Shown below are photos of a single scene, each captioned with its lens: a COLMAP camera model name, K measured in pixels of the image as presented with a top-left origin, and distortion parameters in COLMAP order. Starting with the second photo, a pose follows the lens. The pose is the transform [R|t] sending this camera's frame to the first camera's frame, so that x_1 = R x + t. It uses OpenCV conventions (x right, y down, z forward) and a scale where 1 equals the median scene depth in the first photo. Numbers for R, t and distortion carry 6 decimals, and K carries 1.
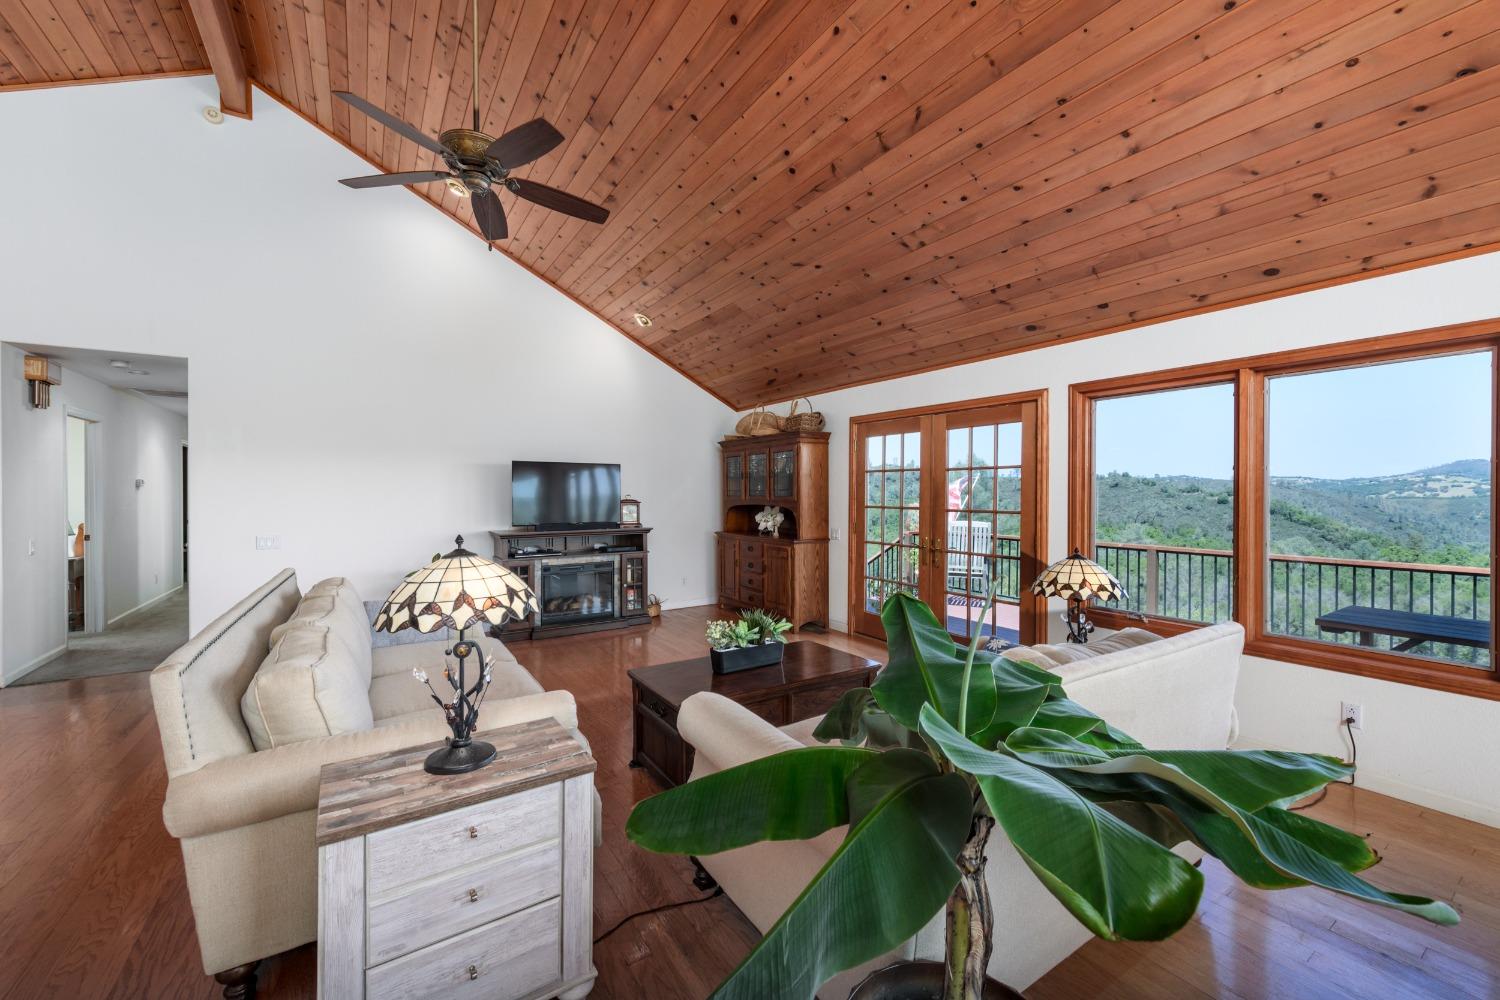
lens RADIAL K [[583.5, 0, 743.3], [0, 583.5, 498.1], [0, 0, 1]] dist [0.001461, -0.000017]
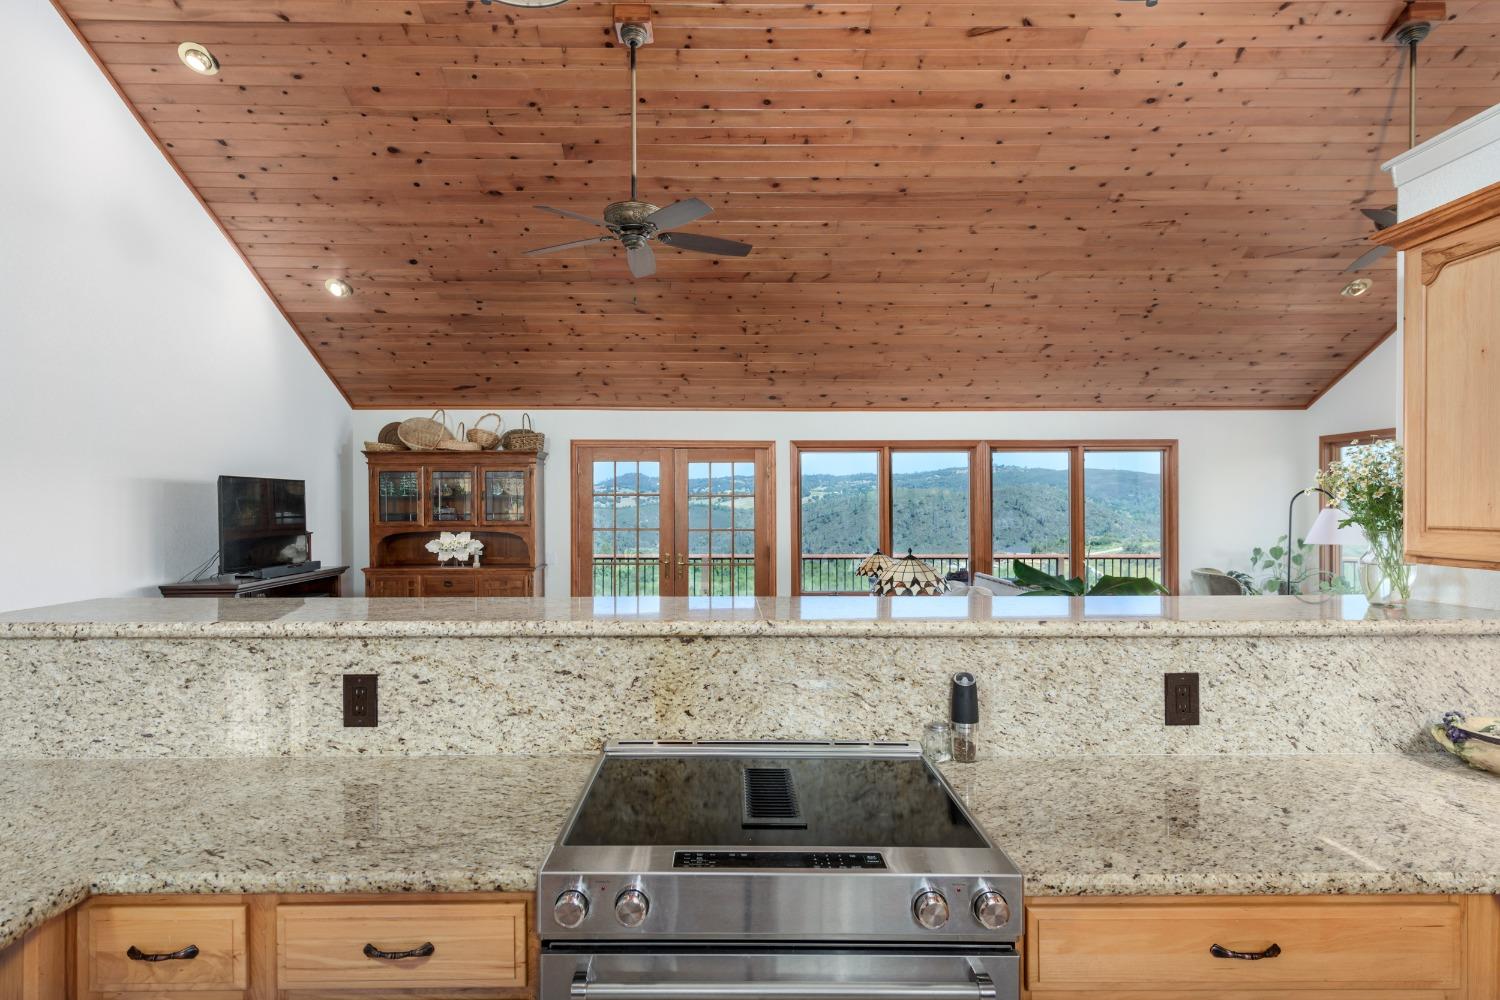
lens RADIAL K [[830.7, 0, 722.4], [0, 830.7, 524.3], [0, 0, 1]] dist [-0.010624, -0.000767]
pose [[0.551782, -0.019660, 0.833757, -1.242629], [0.010922, 0.999807, 0.016347, -0.020306], [-0.833917, 0.000087, 0.551890, -0.001861]]
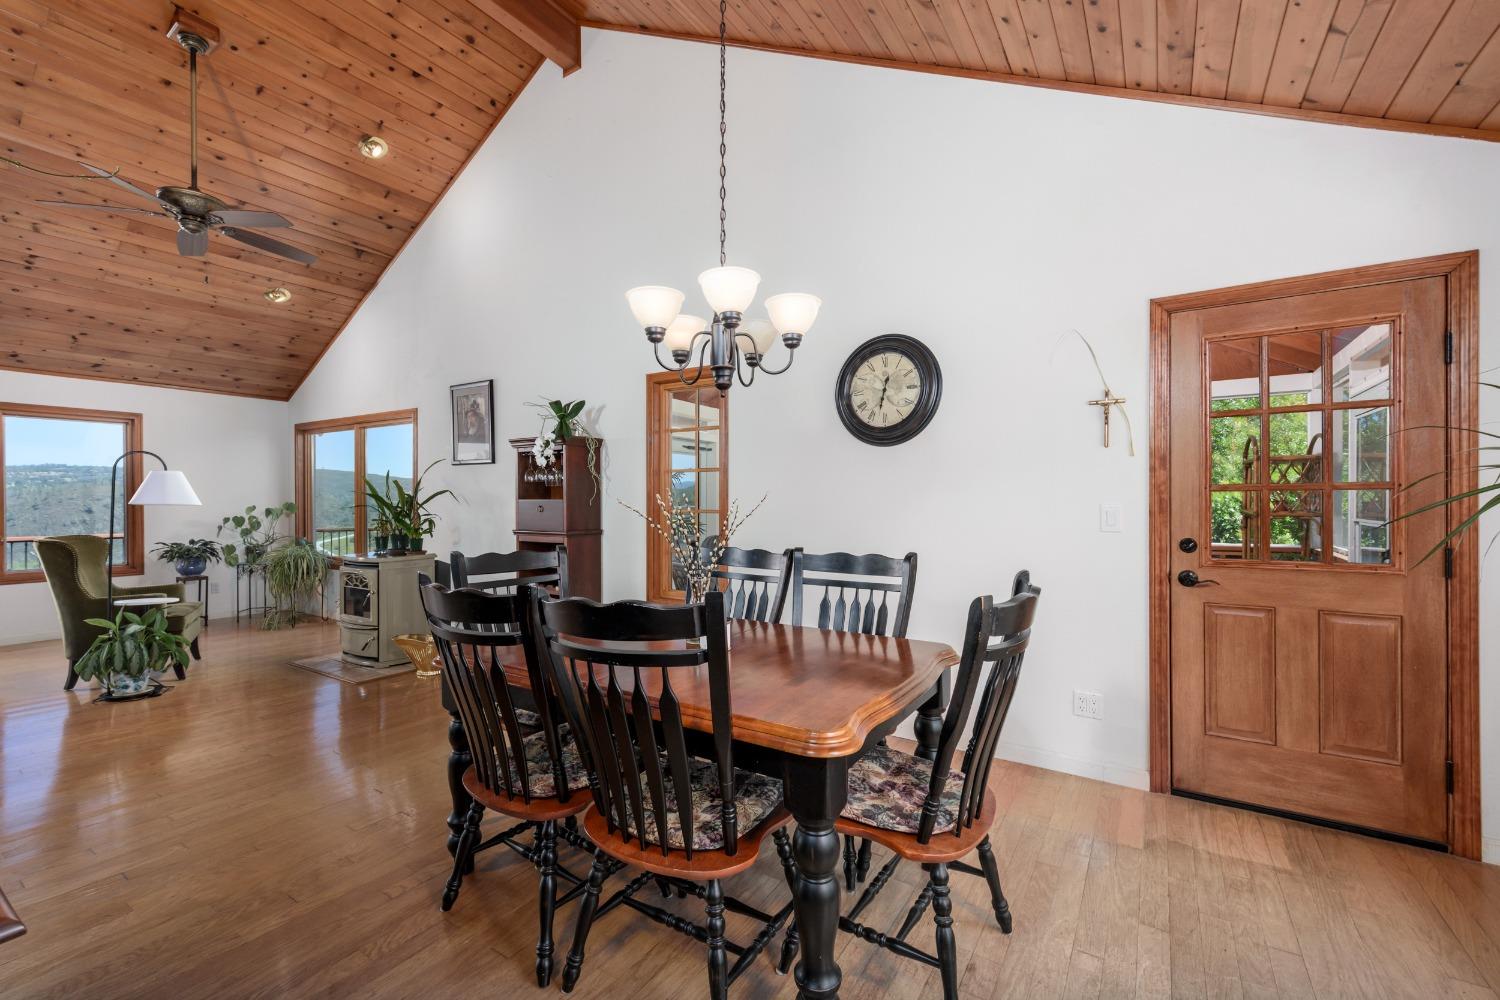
lens RADIAL K [[627.3, 0, 750.3], [0, 627.3, 494.6], [0, 0, 1]] dist [0.016111, -0.005526]
pose [[-0.416389, 0.007969, 0.909152, -1.006801], [0.008375, 0.999953, -0.004930, 0.039229], [-0.909148, 0.005561, -0.416436, -0.530924]]
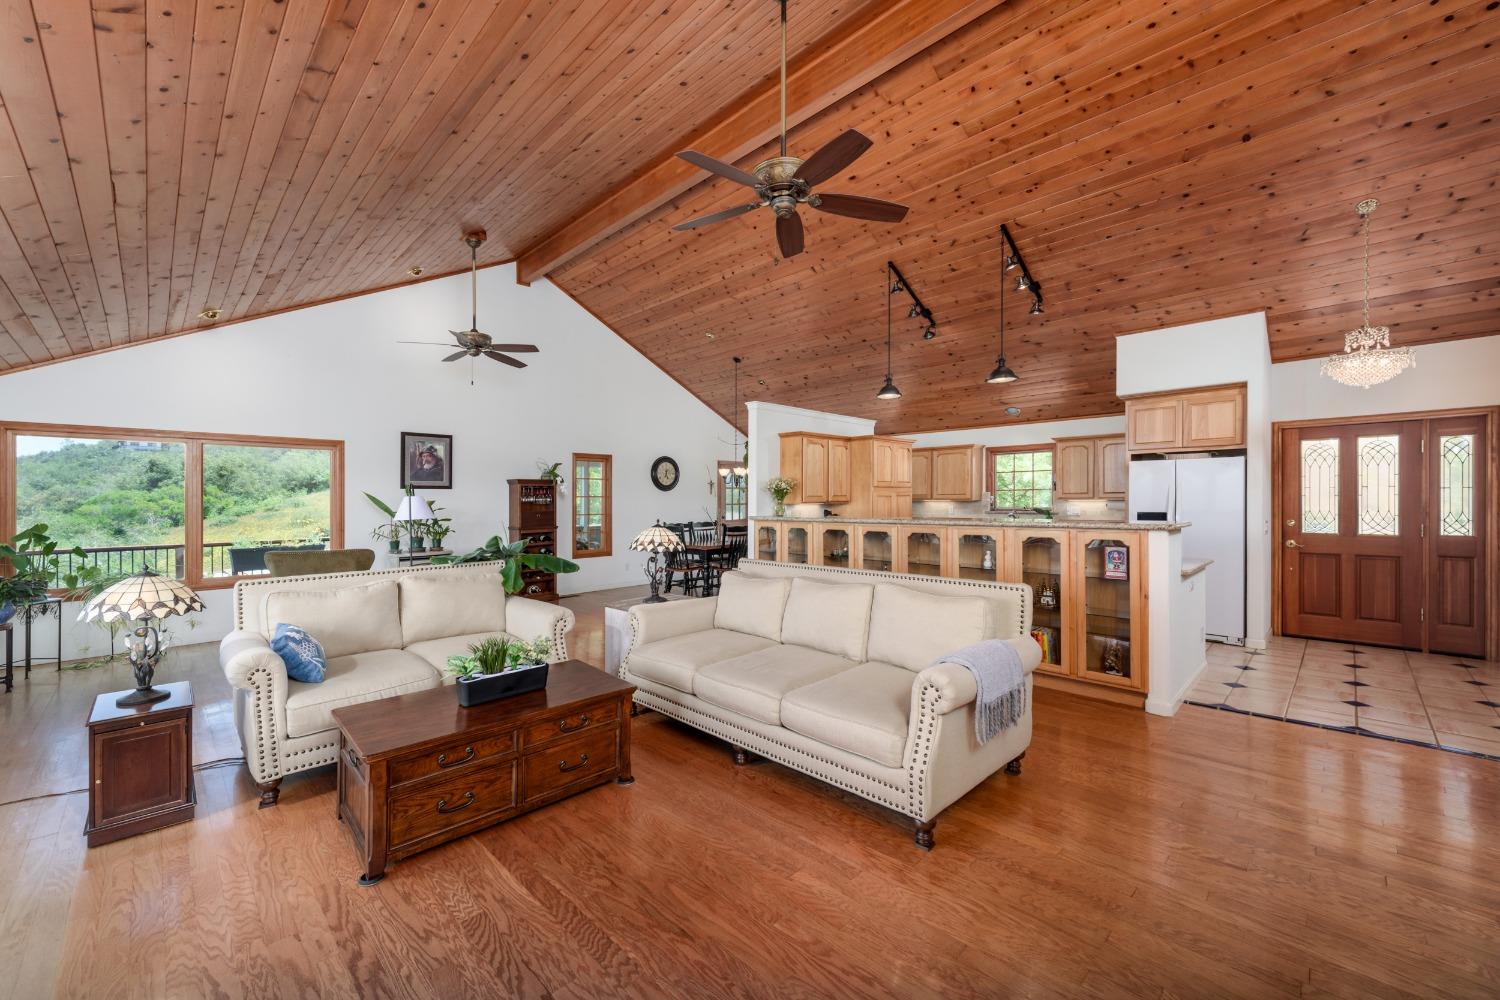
lens RADIAL K [[598.2, 0, 752.5], [0, 598.2, 510.3], [0, 0, 1]] dist [0.001579, 0.000076]
pose [[-0.975080, 0.013607, -0.221435, -0.114233], [0.007368, 0.999553, 0.028973, -0.017378], [0.221730, 0.026619, -0.974745, 1.520148]]
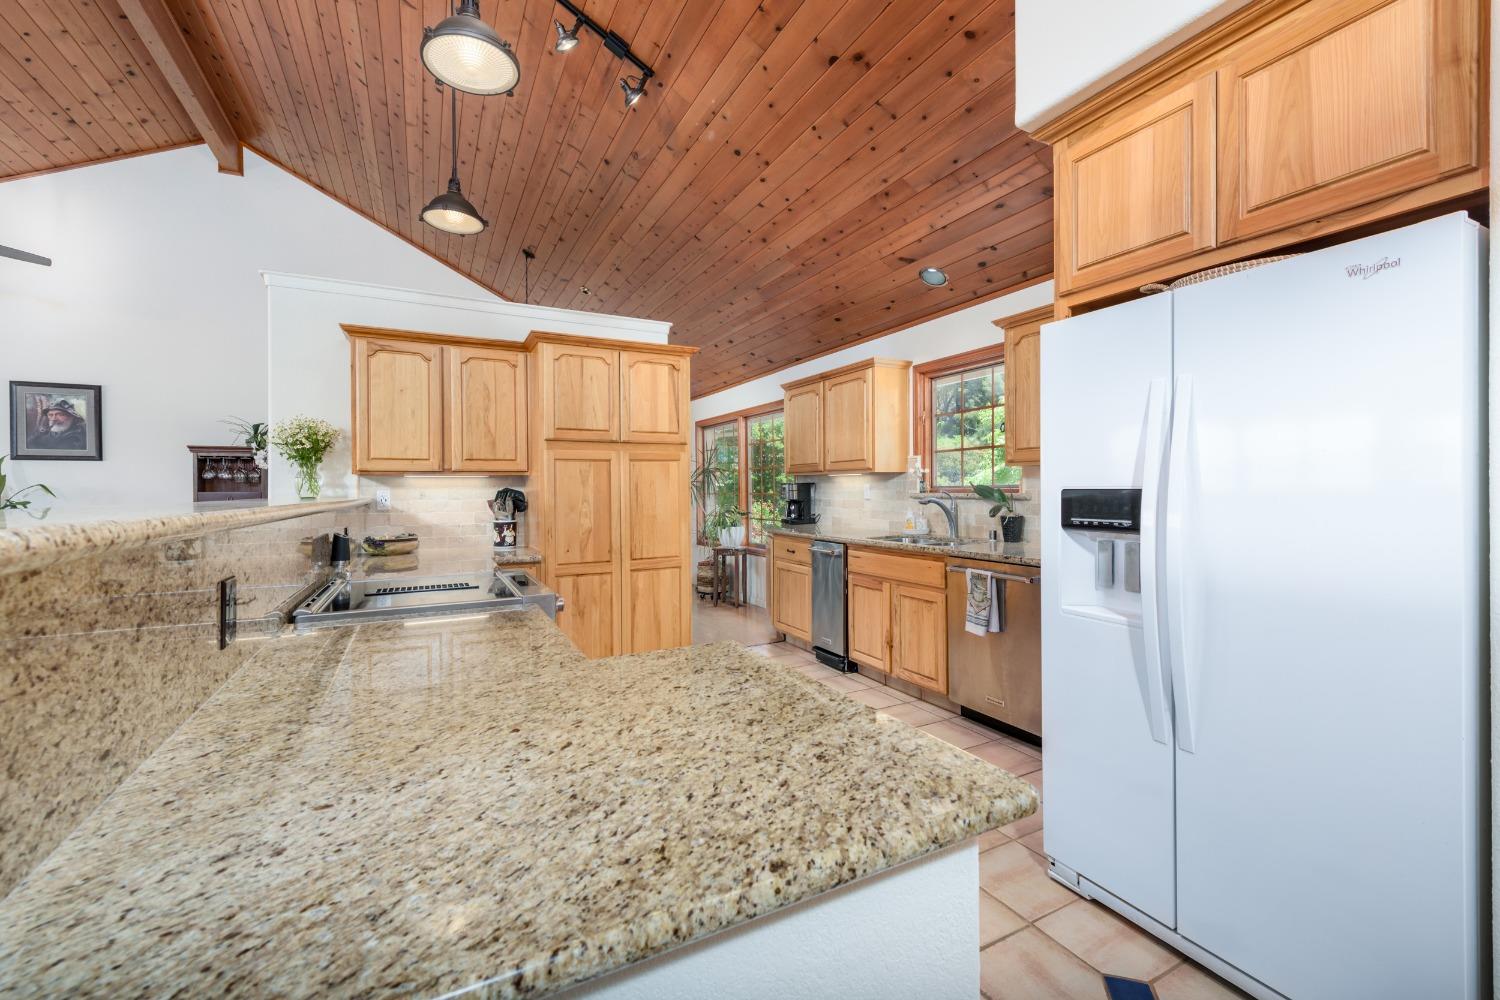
lens RADIAL K [[627.3, 0, 750.3], [0, 627.3, 494.6], [0, 0, 1]] dist [0.016111, -0.005526]
pose [[-0.996228, 0.009852, 0.086218, -1.218012], [0.011530, 0.999753, 0.018987, 0.030821], [-0.086010, 0.019909, -0.996095, 0.746521]]
